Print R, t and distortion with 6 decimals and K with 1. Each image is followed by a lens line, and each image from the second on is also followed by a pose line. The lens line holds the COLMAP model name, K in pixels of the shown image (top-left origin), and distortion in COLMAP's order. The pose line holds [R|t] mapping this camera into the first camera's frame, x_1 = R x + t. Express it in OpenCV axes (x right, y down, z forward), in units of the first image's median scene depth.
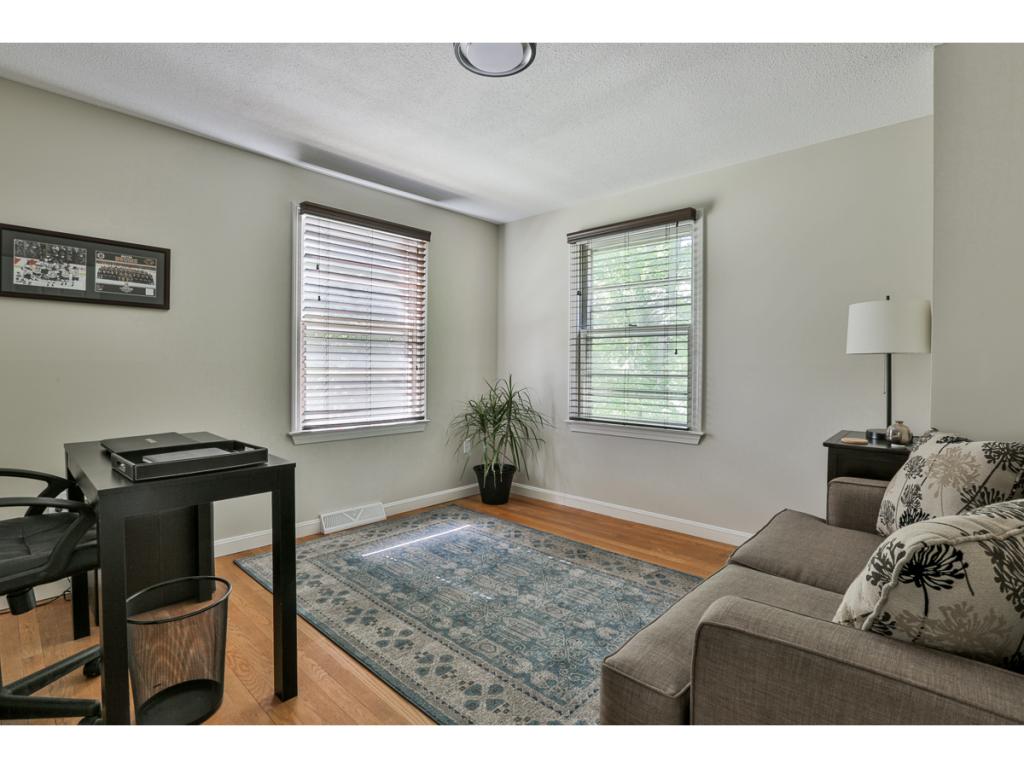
lens RADIAL K [[514.2, 0, 510.7], [0, 514.2, 365.5], [0, 0, 1]] dist [-0.003070, -0.000287]
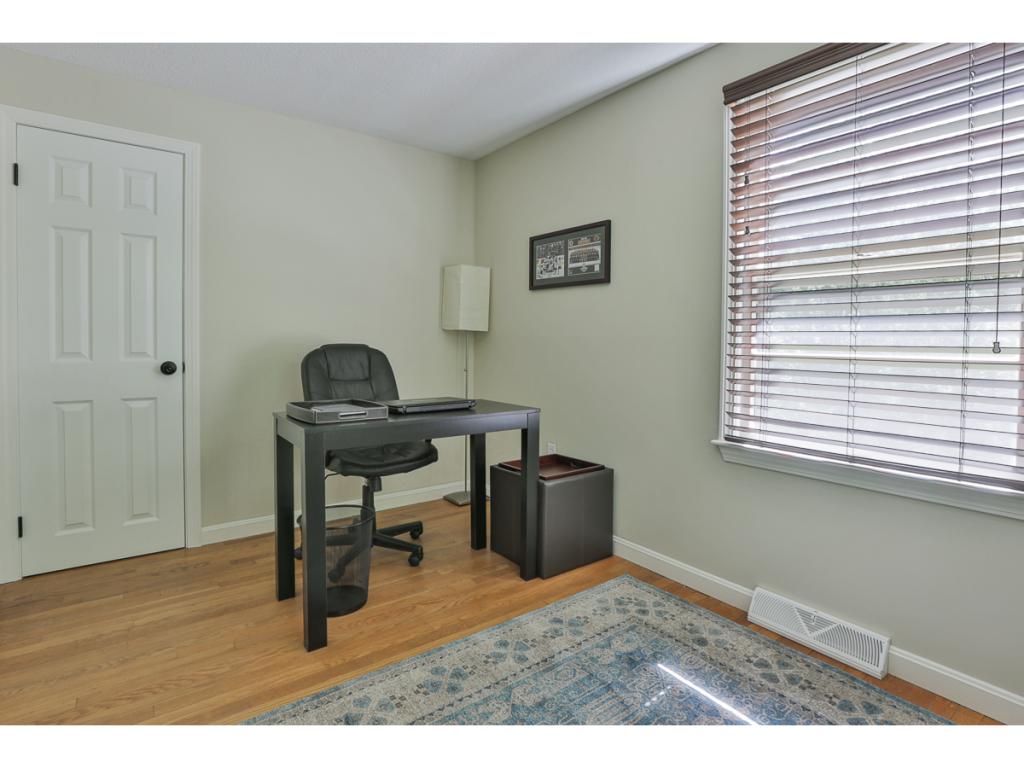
lens RADIAL K [[525.5, 0, 512.4], [0, 525.5, 347.5], [0, 0, 1]] dist [-0.038191, 0.000081]
pose [[-0.181816, 0.011564, -0.983265, 0.349564], [-0.004993, 0.999907, 0.012683, 0.001941], [0.983320, 0.007215, -0.181741, 1.033747]]
